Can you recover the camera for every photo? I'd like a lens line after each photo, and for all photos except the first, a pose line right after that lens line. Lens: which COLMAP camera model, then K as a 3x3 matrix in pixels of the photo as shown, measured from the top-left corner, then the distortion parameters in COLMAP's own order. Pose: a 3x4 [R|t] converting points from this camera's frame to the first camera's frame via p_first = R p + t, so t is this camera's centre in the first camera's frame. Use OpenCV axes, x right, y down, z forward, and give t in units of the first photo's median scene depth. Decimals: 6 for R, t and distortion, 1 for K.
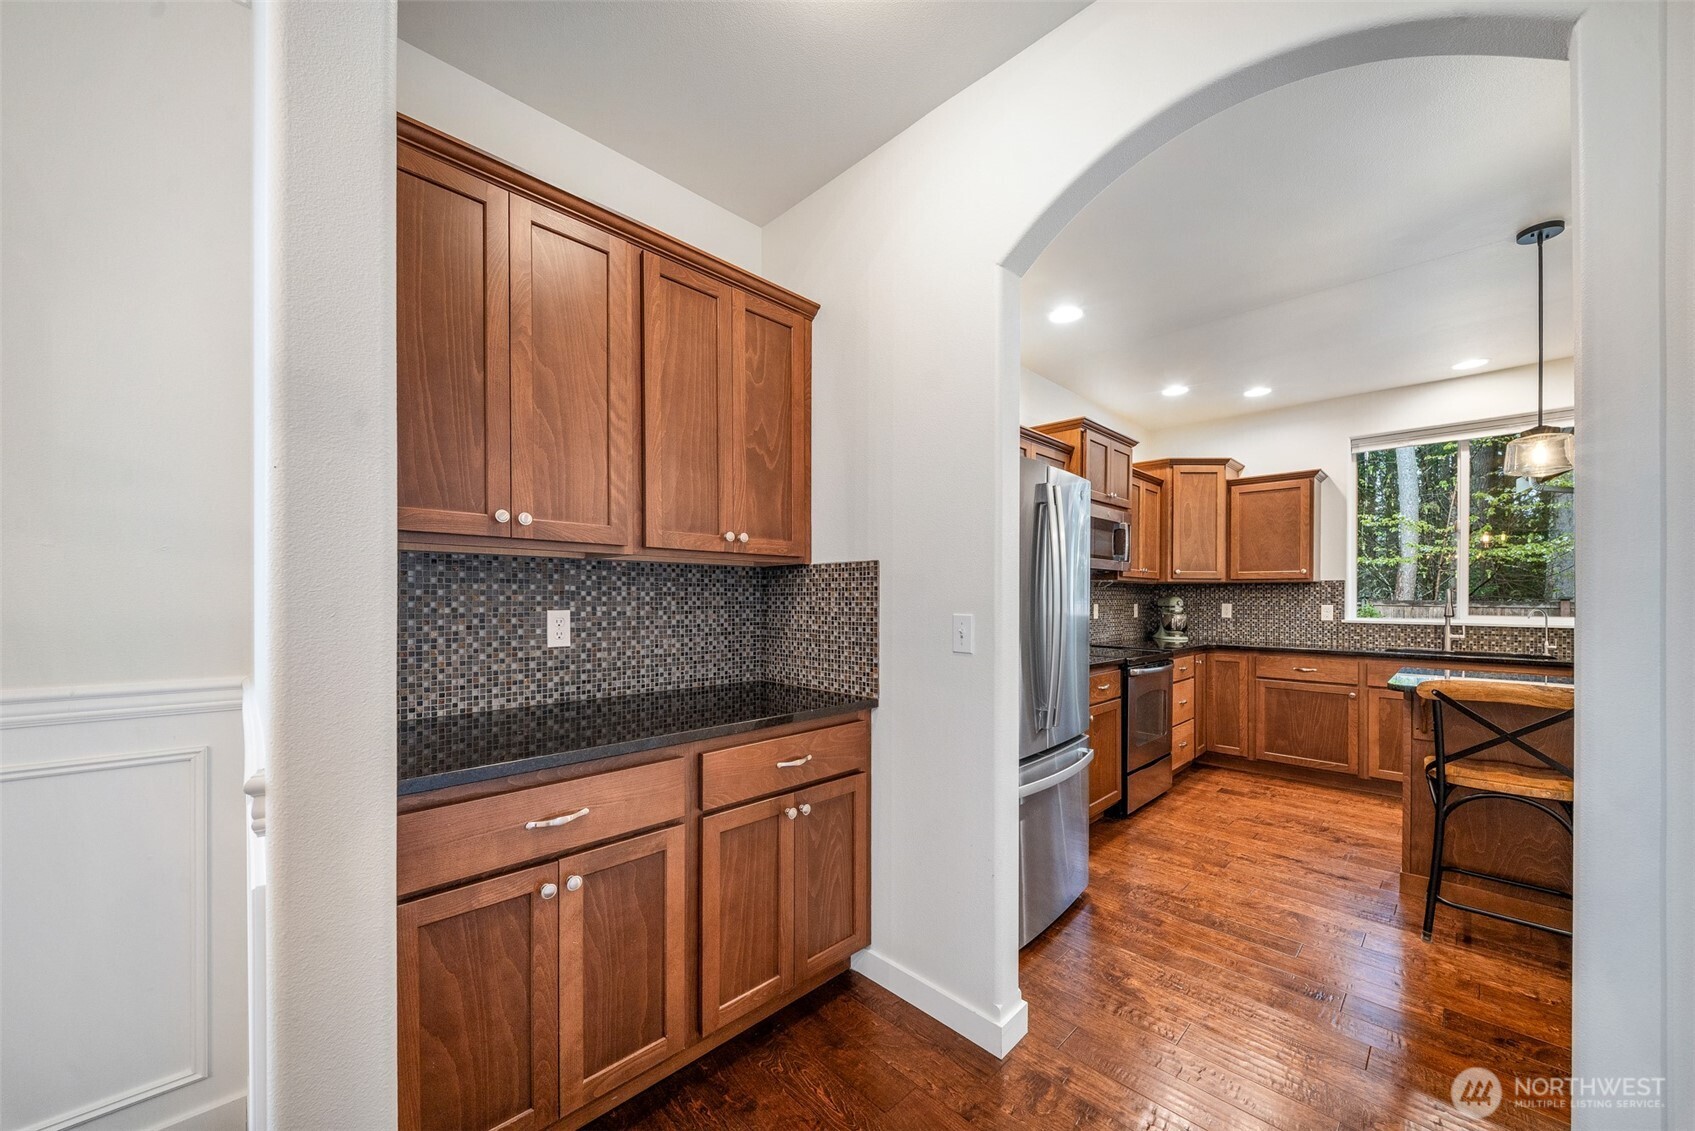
lens RADIAL K [[626.4, 0, 829.6], [0, 626.4, 593.6], [0, 0, 1]] dist [-0.000523, -0.001657]
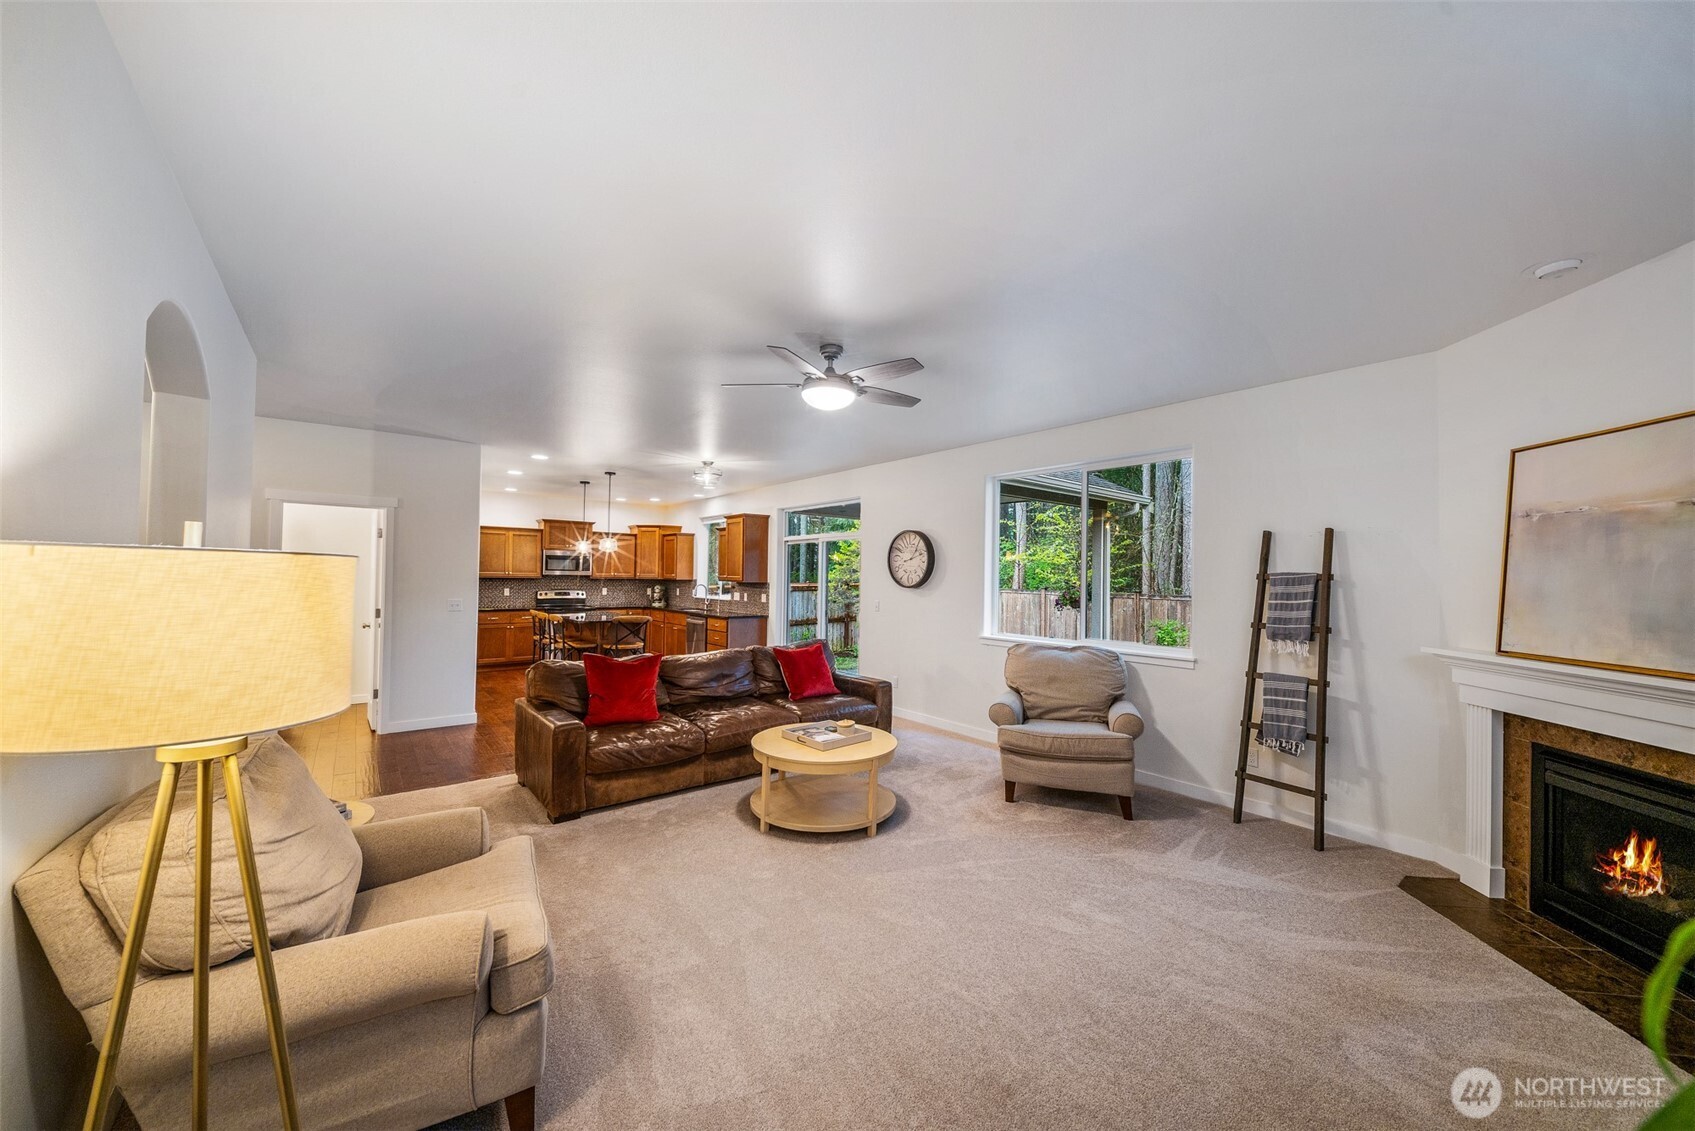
lens RADIAL K [[626.4, 0, 851.9], [0, 626.4, 564.2], [0, 0, 1]] dist [-0.000523, -0.001657]
pose [[0.994689, 0.006439, -0.102725, 1.640865], [-0.007807, 0.999886, -0.012922, -0.051320], [0.102630, 0.013655, 0.994626, -1.258737]]
